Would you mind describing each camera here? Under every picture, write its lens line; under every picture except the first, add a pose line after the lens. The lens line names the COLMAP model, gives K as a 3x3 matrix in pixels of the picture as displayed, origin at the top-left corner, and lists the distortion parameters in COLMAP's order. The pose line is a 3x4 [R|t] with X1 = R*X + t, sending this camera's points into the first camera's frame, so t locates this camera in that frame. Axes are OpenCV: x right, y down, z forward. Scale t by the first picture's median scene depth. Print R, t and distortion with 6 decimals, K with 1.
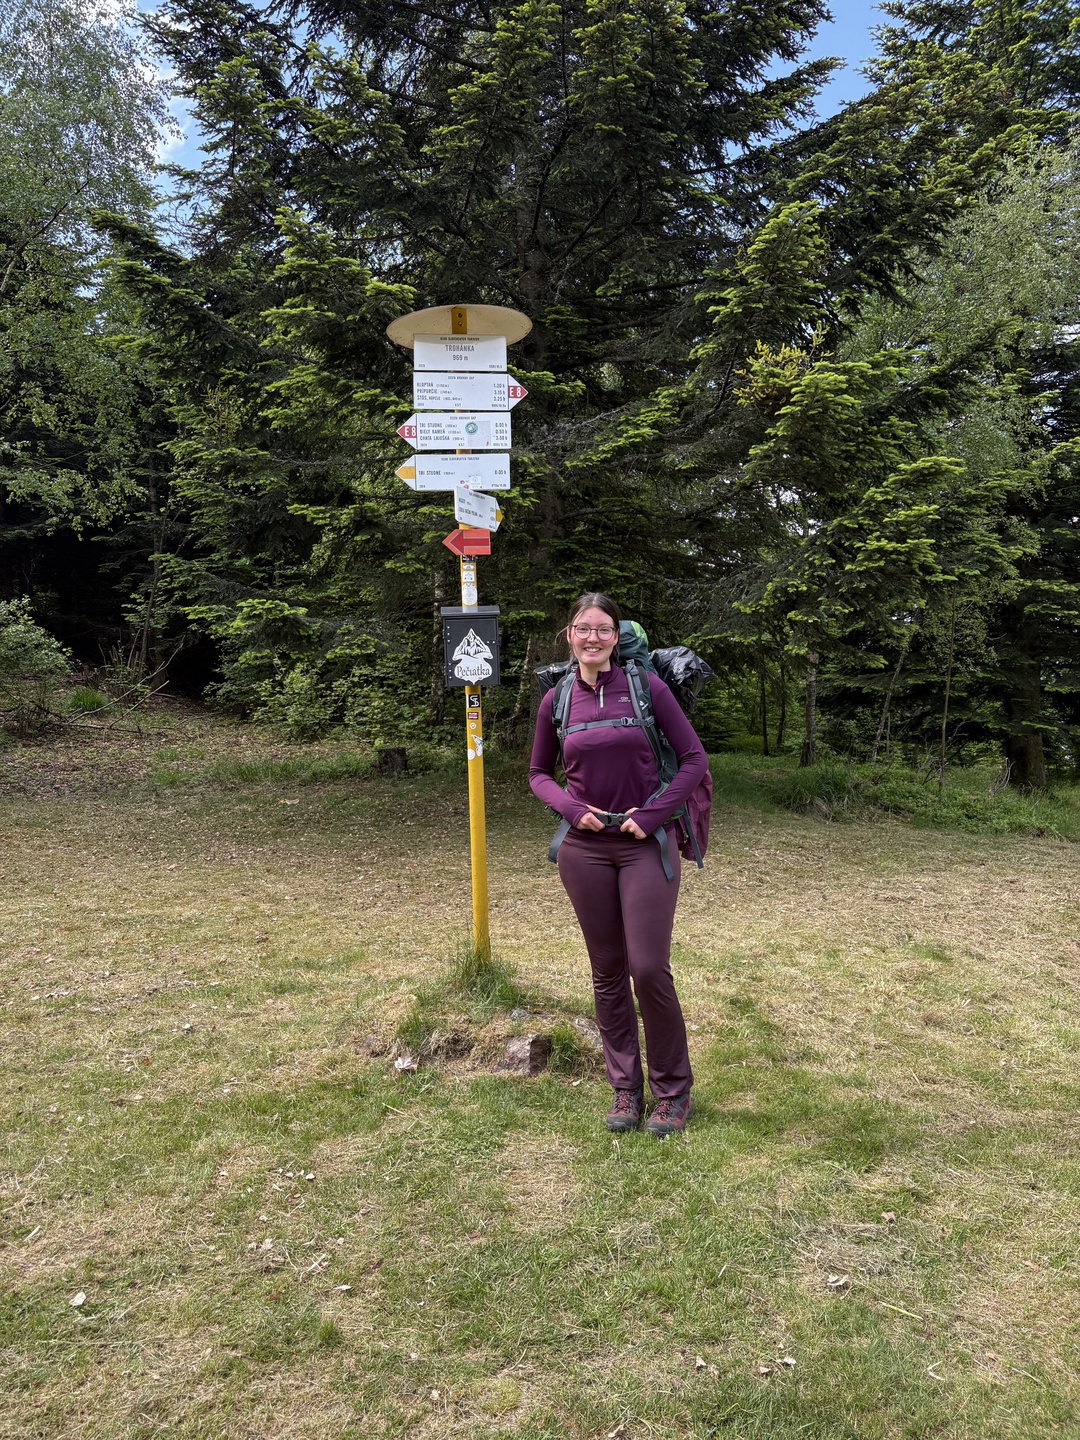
lens RADIAL K [[1104.8, 0, 535.3], [0, 1104.8, 708.7], [0, 0, 1]] dist [-0.000122, -0.008283]
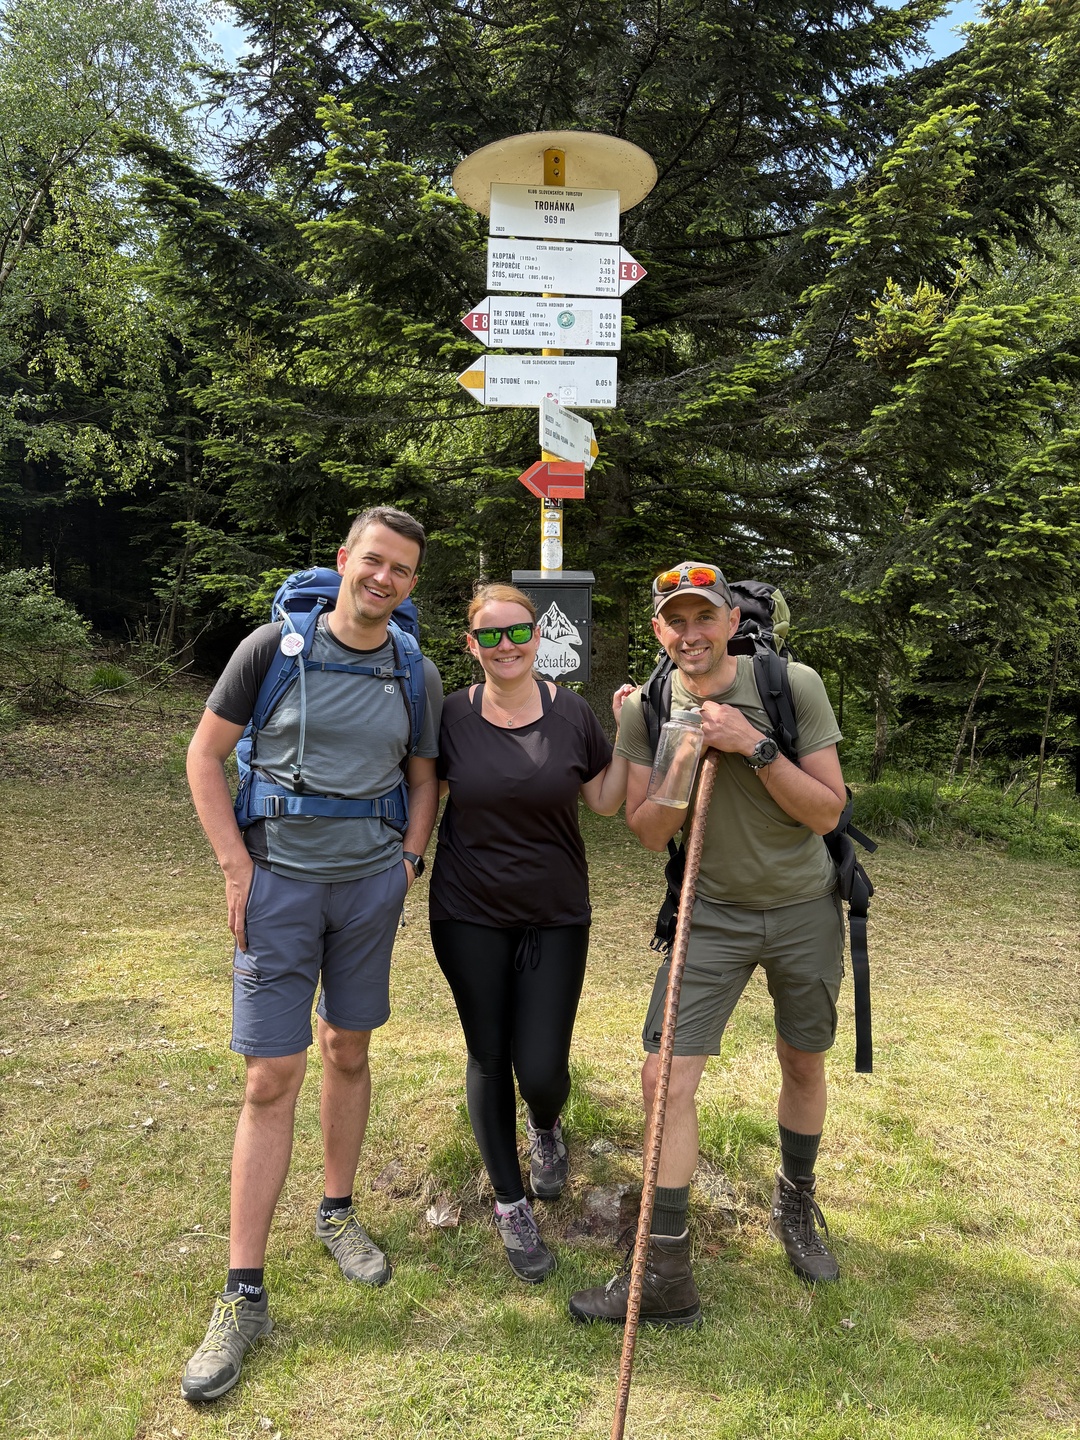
lens RADIAL K [[1082.0, 0, 540.0], [0, 1082.0, 720.0], [0, 0, 1]] dist [-0.012647, 0.004171]
pose [[0.998904, 0.040437, -0.023581, -0.026119], [-0.040035, 0.999049, 0.017264, -0.003994], [0.024256, -0.016301, 0.999573, 0.163768]]
